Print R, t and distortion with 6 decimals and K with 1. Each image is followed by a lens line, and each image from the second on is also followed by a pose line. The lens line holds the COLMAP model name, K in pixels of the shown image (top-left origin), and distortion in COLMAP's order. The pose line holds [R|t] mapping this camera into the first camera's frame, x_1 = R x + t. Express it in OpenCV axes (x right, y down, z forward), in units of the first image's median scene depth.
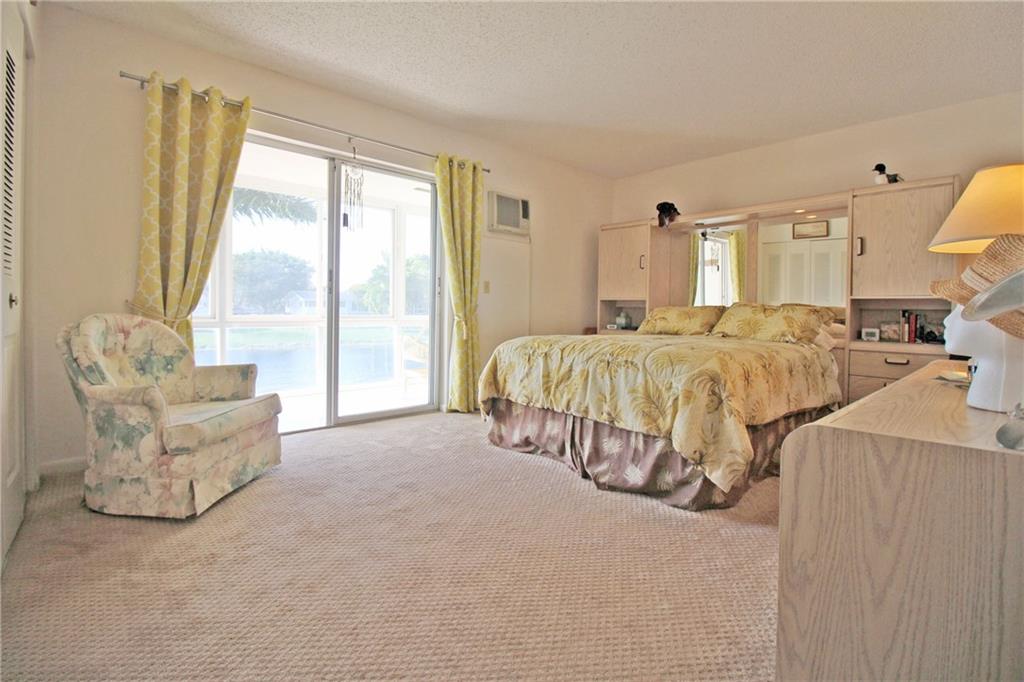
lens RADIAL K [[472.5, 0, 516.6], [0, 472.5, 320.8], [0, 0, 1]] dist [0.003035, -0.014555]
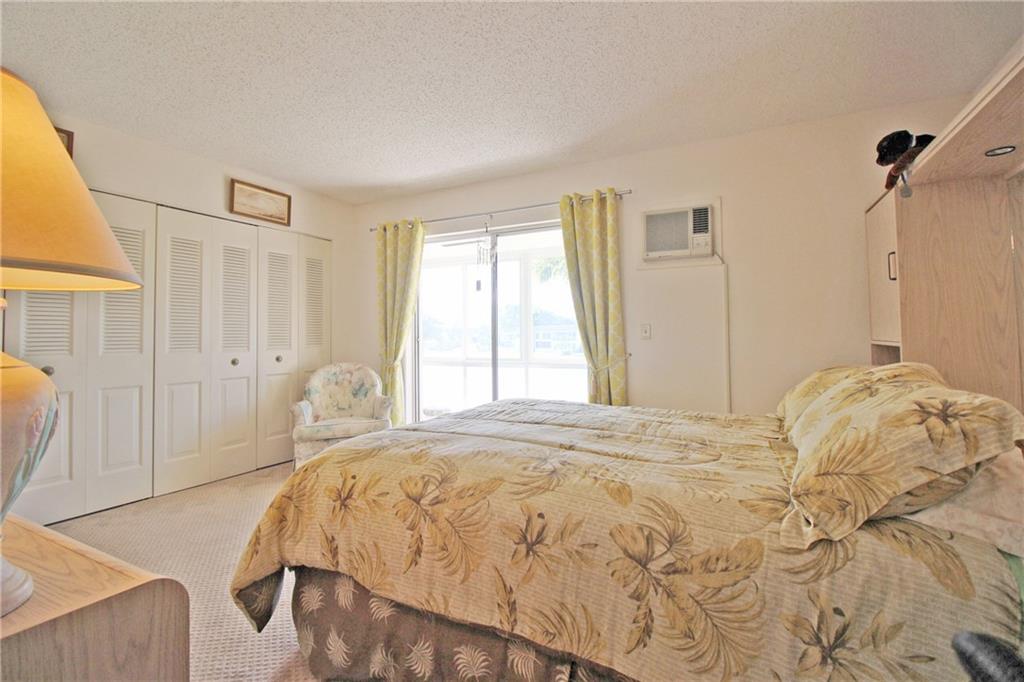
lens RADIAL K [[472.5, 0, 516.6], [0, 472.5, 320.8], [0, 0, 1]] dist [0.003035, -0.014555]
pose [[0.358276, -0.048357, -0.932363, 0.913491], [-0.004277, 0.998562, -0.053434, -0.067364], [0.933606, 0.023132, 0.357554, 0.763718]]
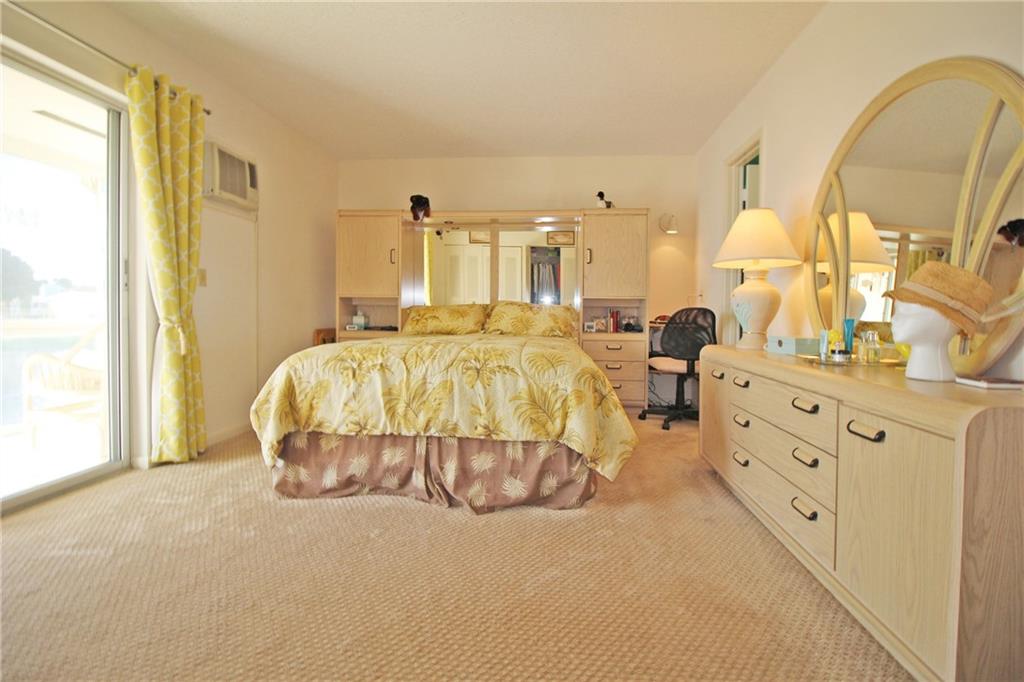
lens RADIAL K [[472.5, 0, 516.6], [0, 472.5, 320.8], [0, 0, 1]] dist [0.003035, -0.014555]
pose [[0.733984, -0.024975, 0.678707, -0.297397], [0.019333, 0.999687, 0.015879, -0.013612], [-0.678891, 0.001466, 0.734237, 0.252720]]
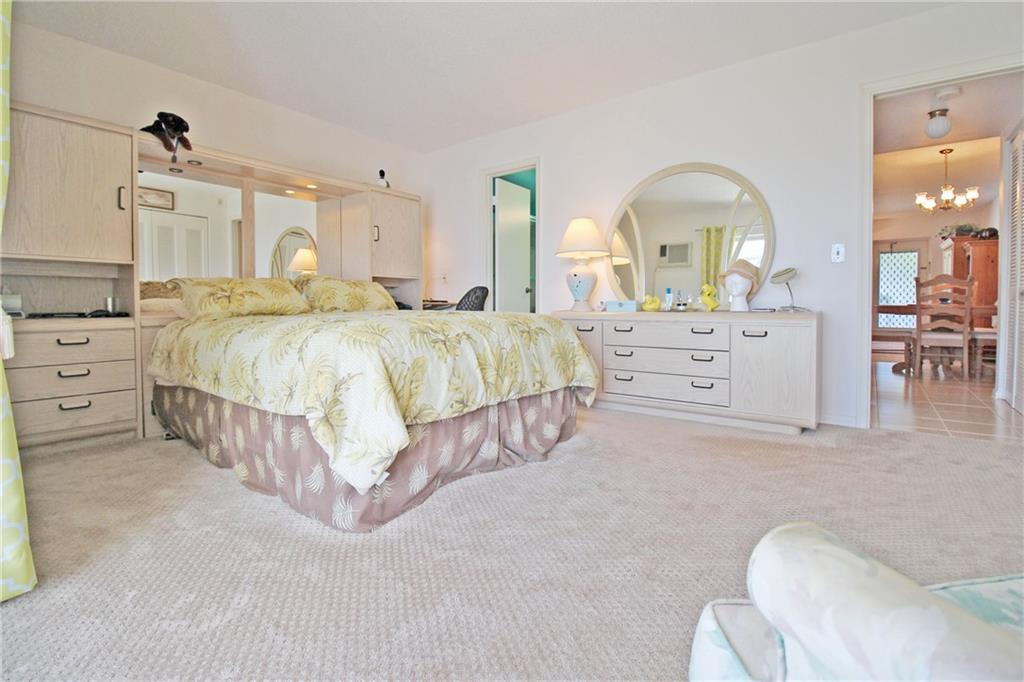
lens RADIAL K [[472.5, 0, 516.6], [0, 472.5, 320.8], [0, 0, 1]] dist [0.003035, -0.014555]
pose [[-0.188070, -0.047195, 0.981021, -0.628921], [0.025793, 0.998263, 0.052969, 0.012136], [-0.981817, 0.035265, -0.186526, 1.018129]]
